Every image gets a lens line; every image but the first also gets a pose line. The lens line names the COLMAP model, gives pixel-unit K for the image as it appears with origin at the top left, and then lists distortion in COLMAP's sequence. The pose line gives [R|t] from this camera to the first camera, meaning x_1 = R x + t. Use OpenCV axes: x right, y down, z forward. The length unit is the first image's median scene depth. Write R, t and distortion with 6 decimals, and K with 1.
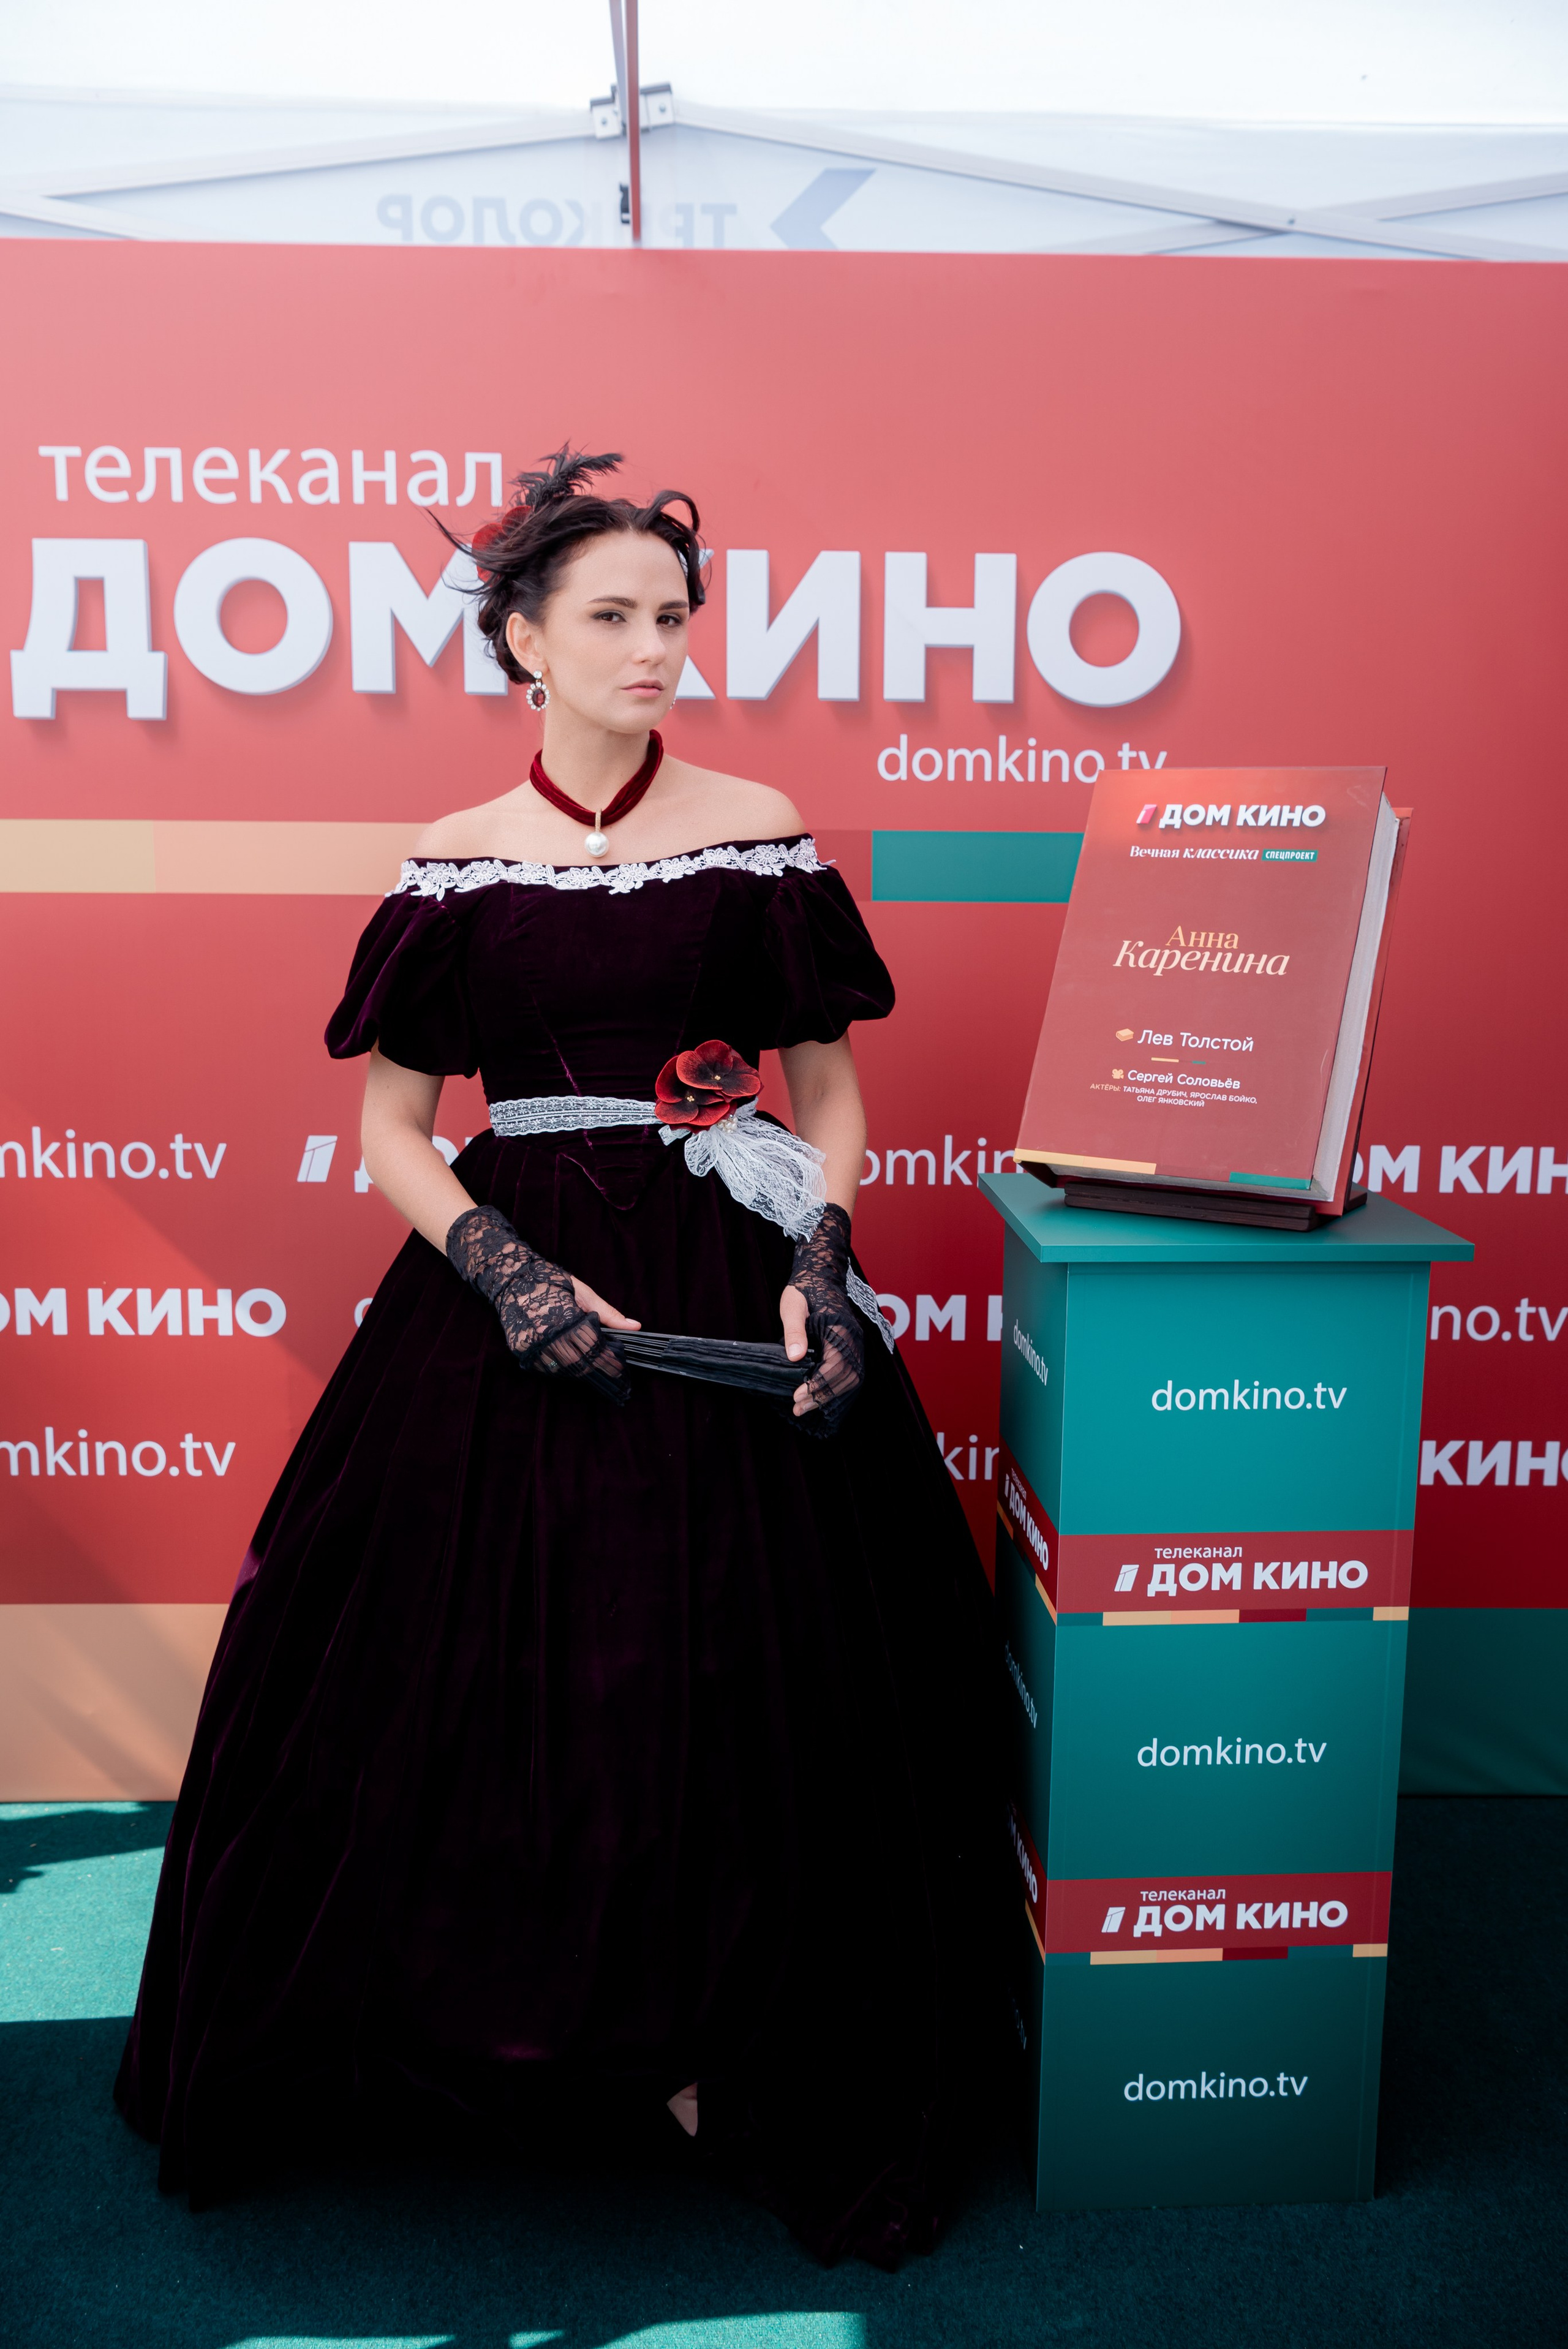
lens RADIAL K [[2033.4, 0, 777.4], [0, 2033.4, 1177.0], [0, 0, 1]] dist [-0.030337, 0.055379]
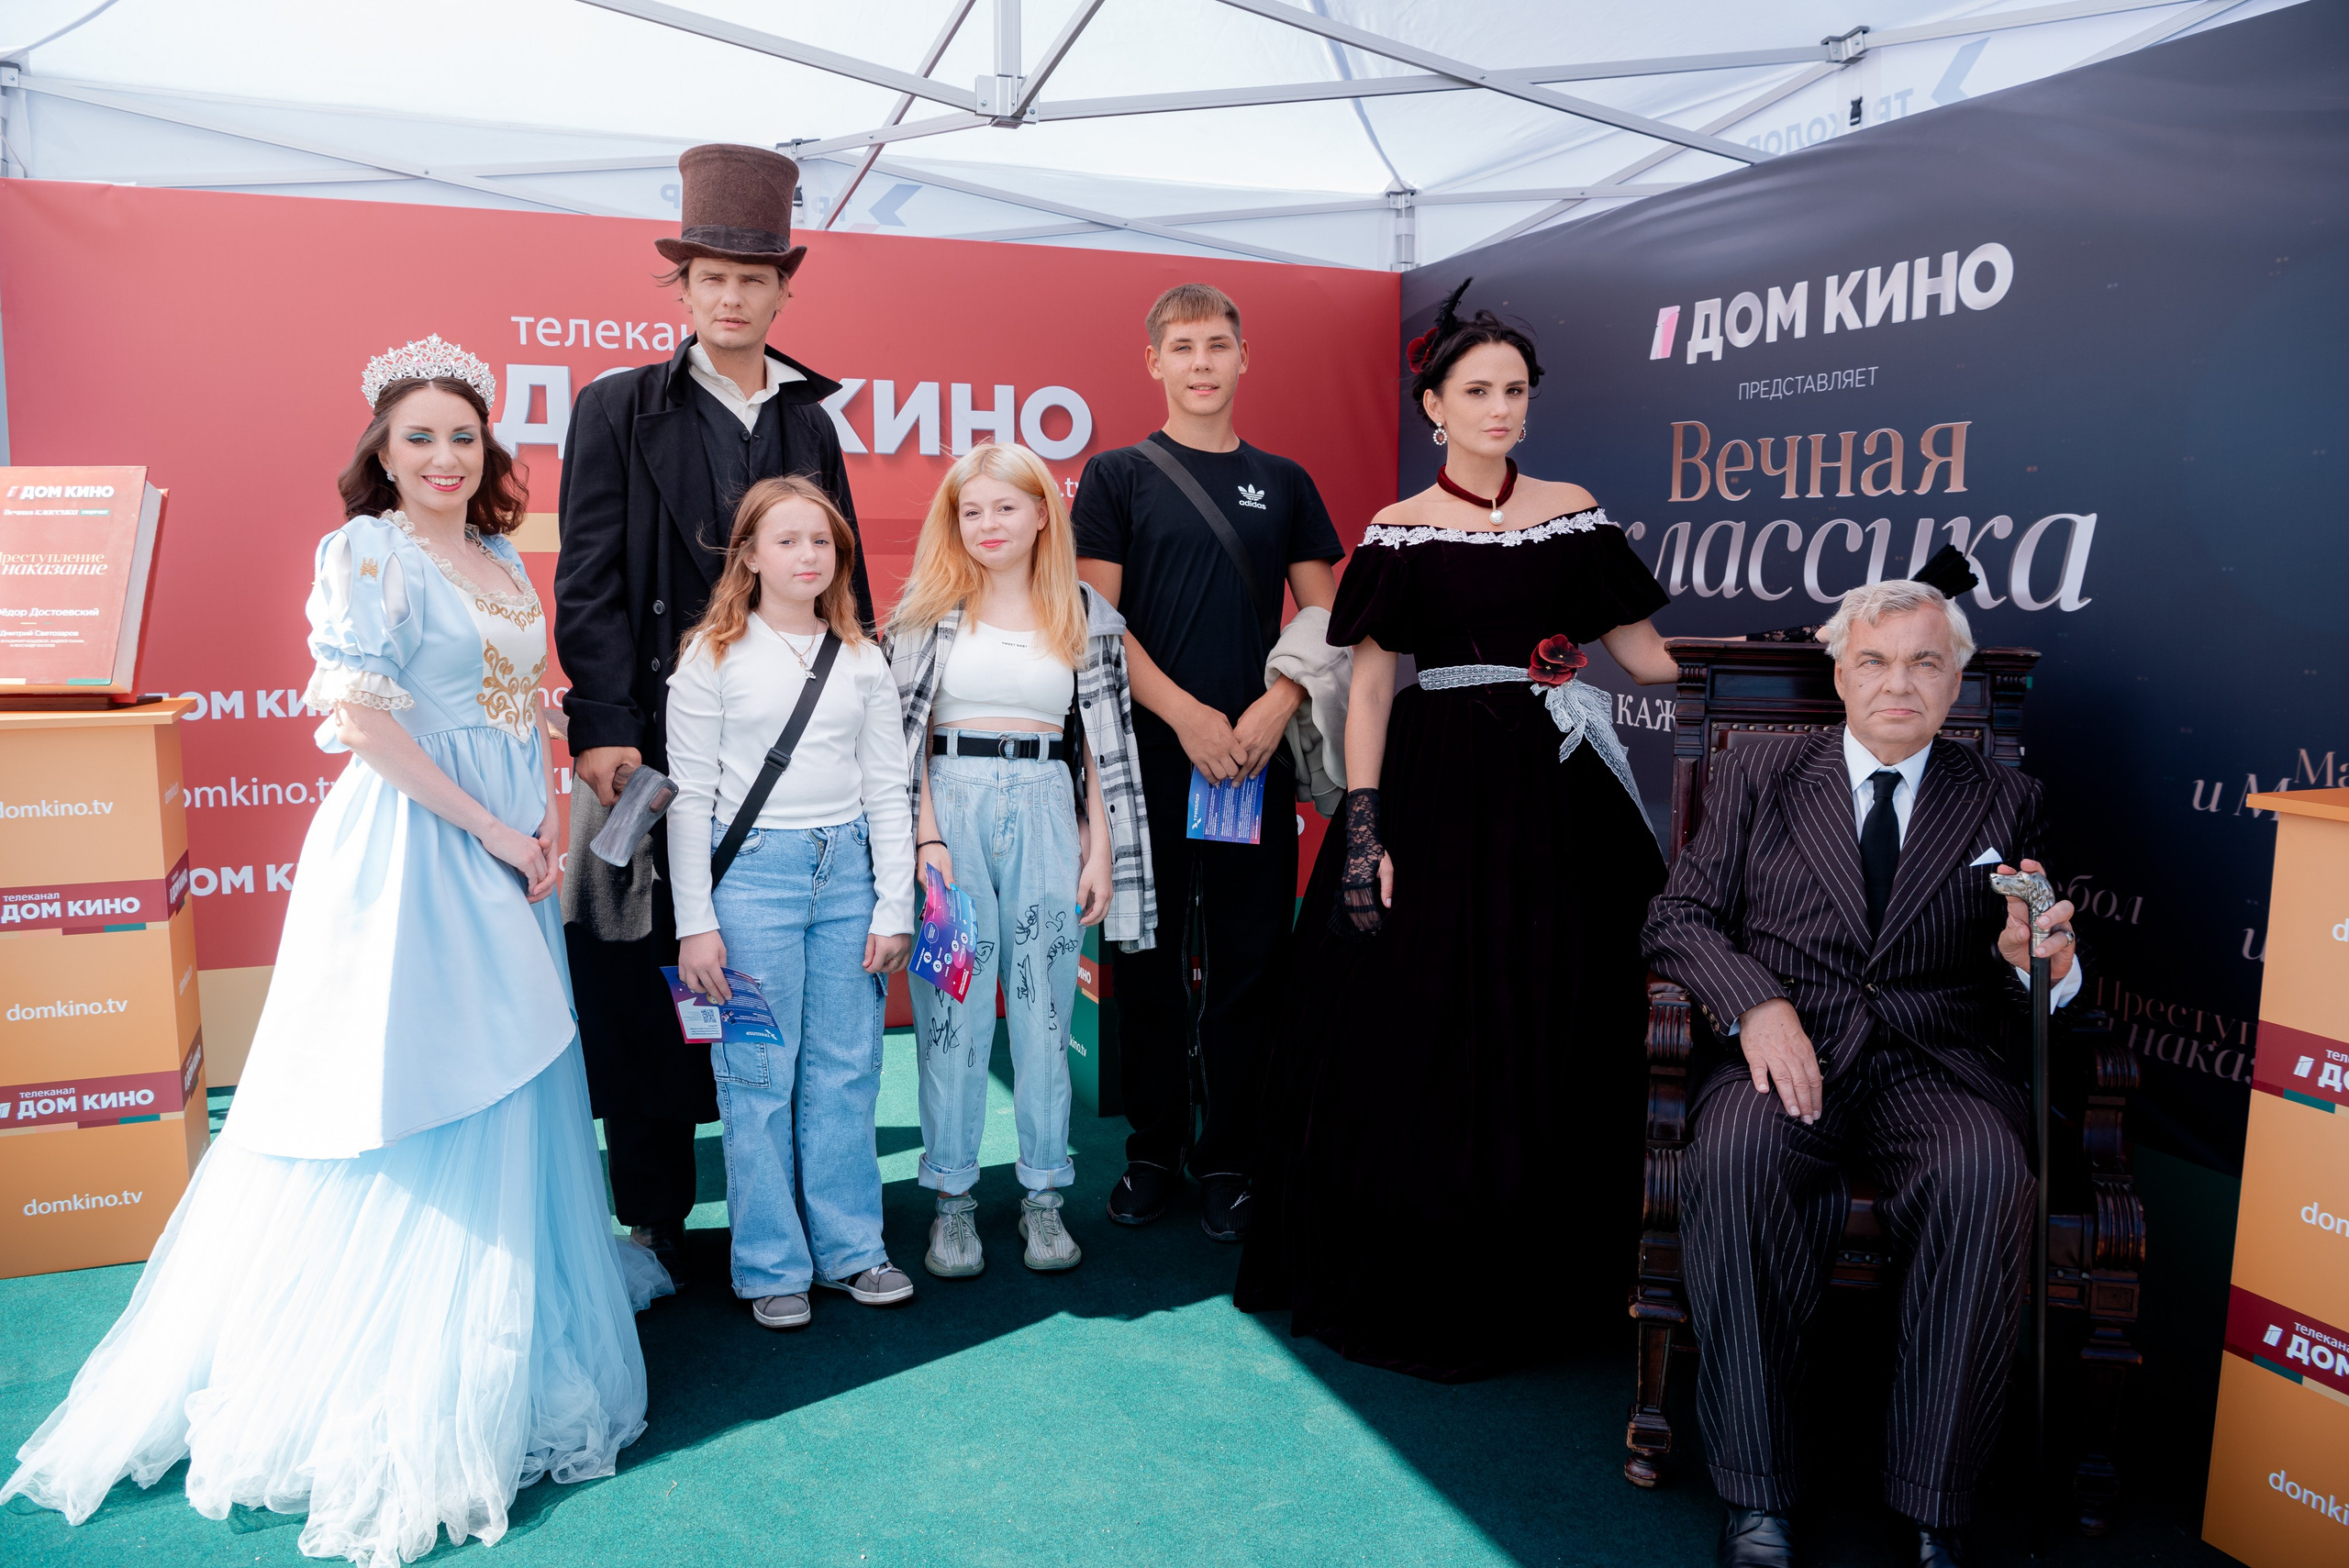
lens RADIAL K [[1711.0, 0, 1181.2], [0, 1711.0, 782.4], [0, 0, 1]] dist [-0.064190, 0.020869]
pose [[0.941568, -0.044934, 0.333813, -0.318498], [0.055771, 0.998180, -0.022947, 0.142659], [-0.332174, 0.040223, 0.942360, -0.666980]]
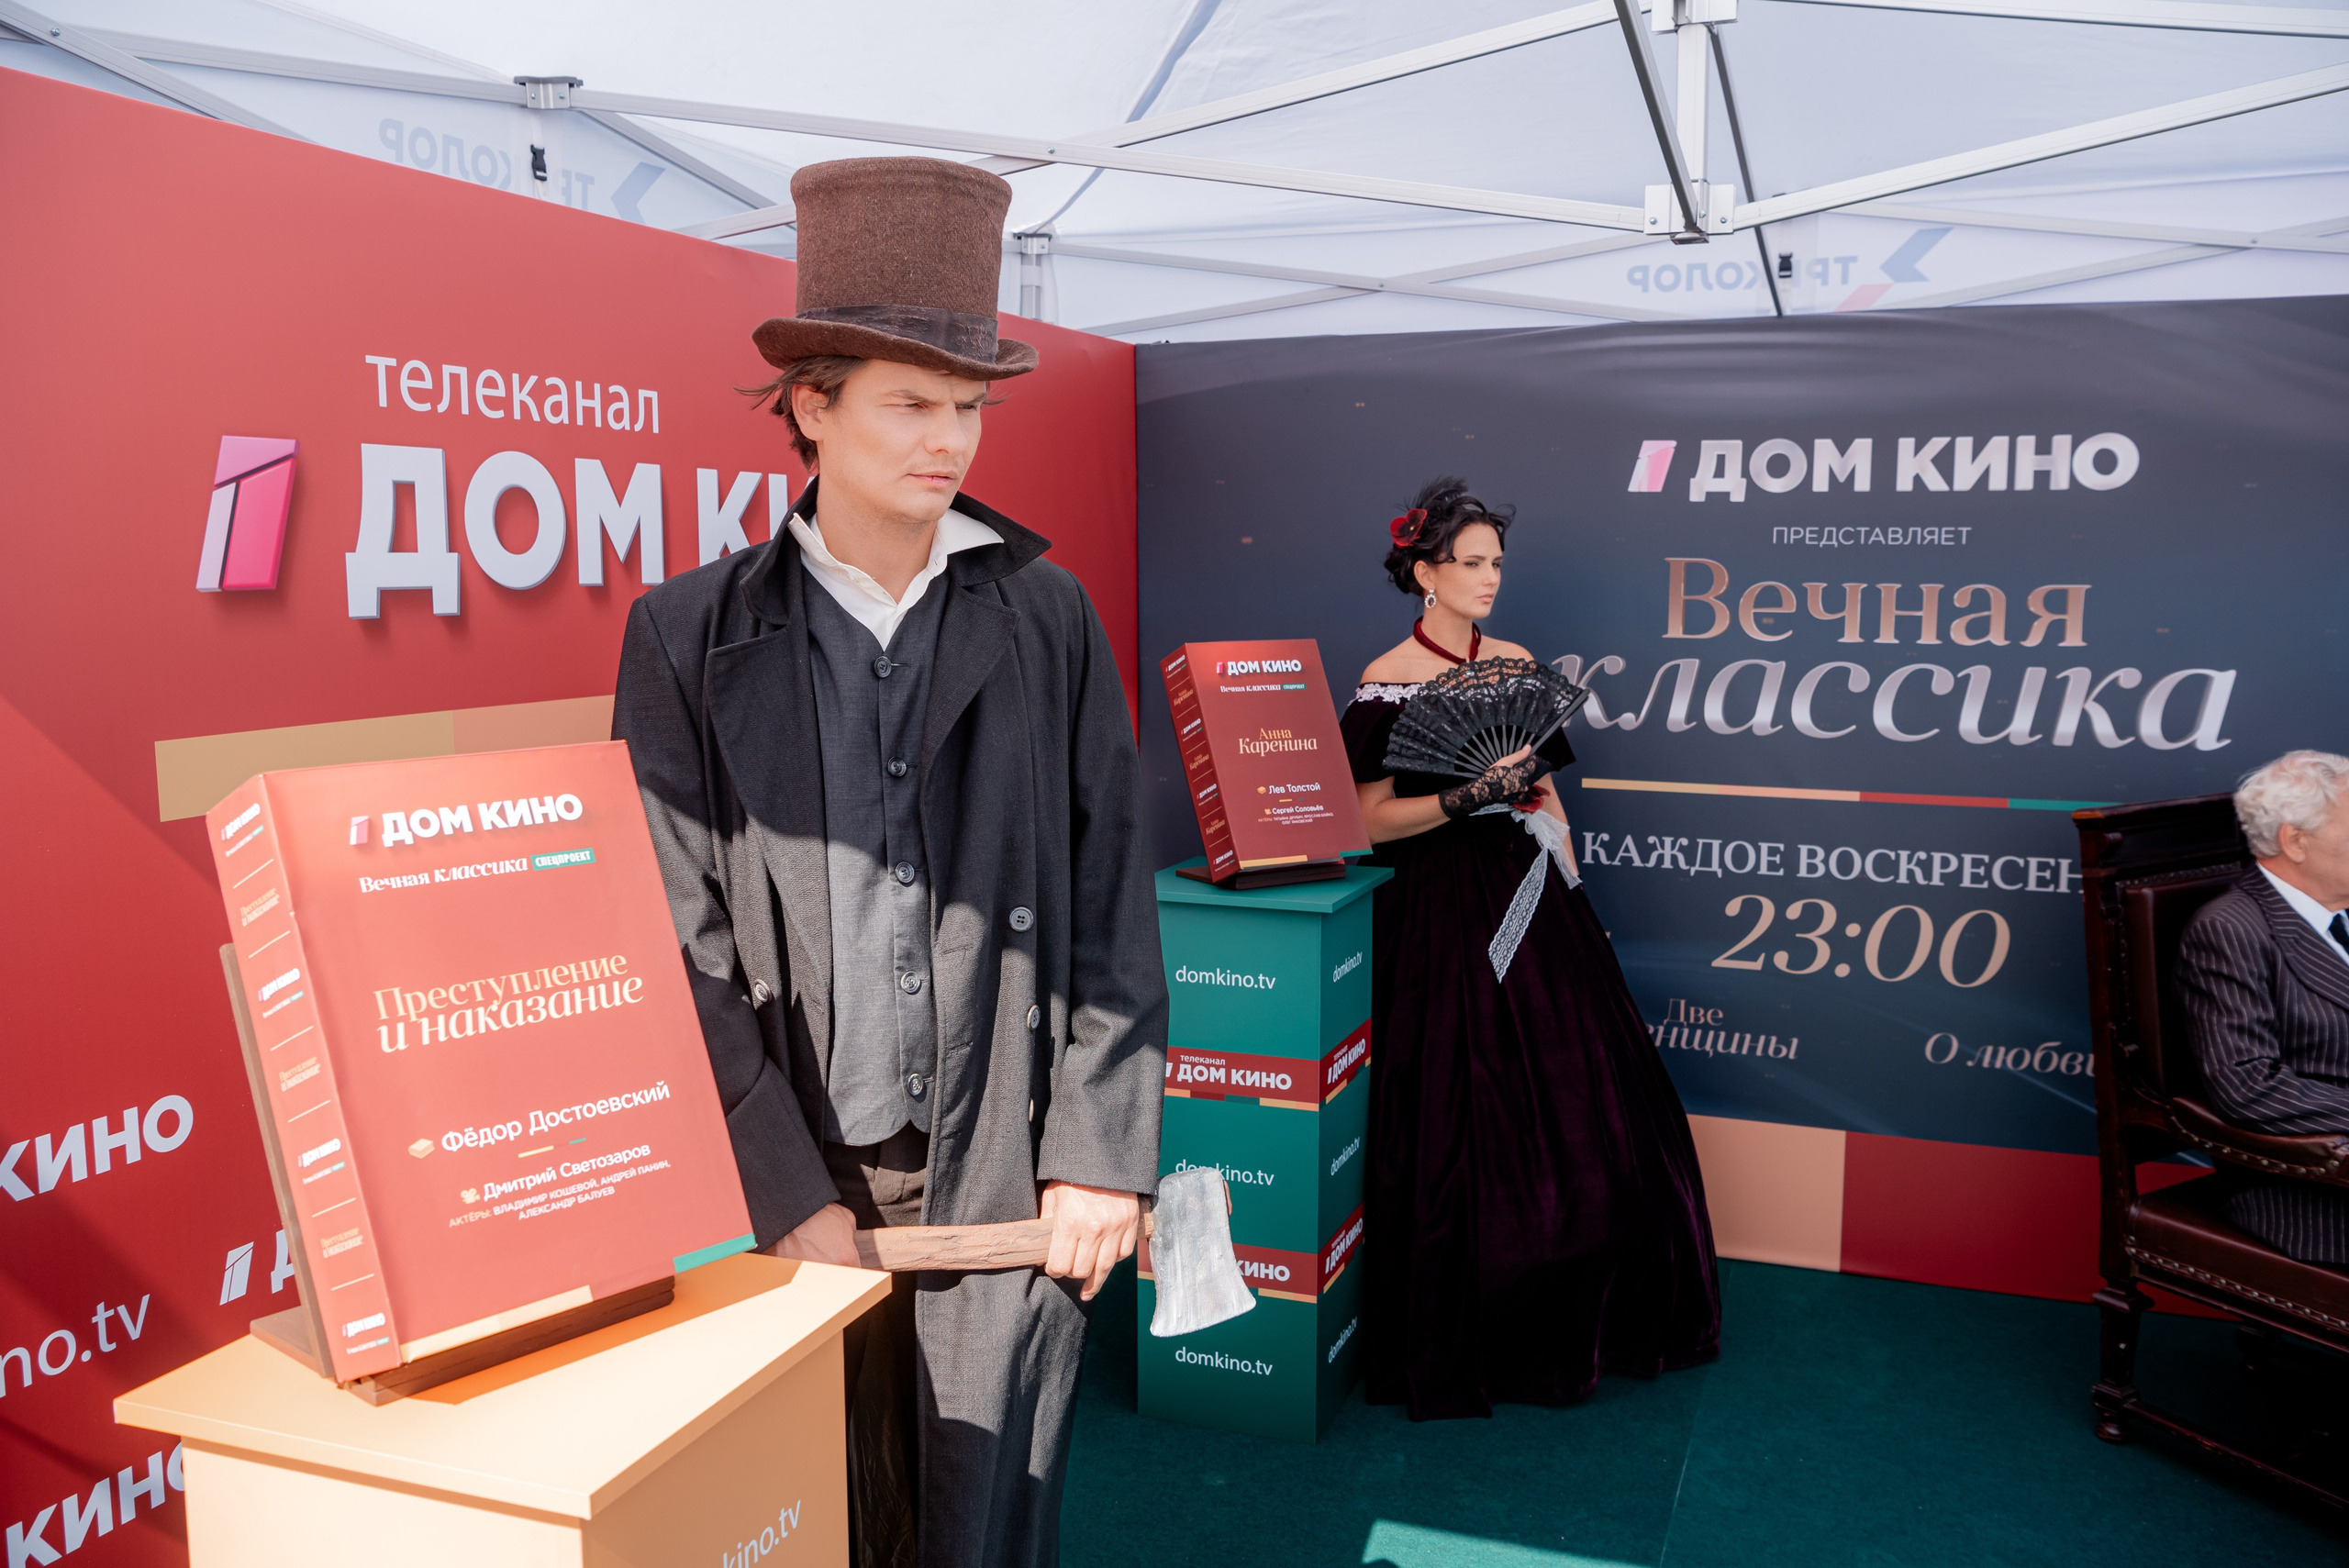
lens RADIAL K [[1920.4, 0, 1183.3], [0, 1920.4, 776.9], [0, 0, 1]] dist [-0.036651, 0.024691]
pose [[0.408509, -0.112238, 0.905827, -1.074682], [0.153288, 0.986752, 0.053135, -0.139719], [-0.899790, 0.117146, 0.420302, 0.255988]]
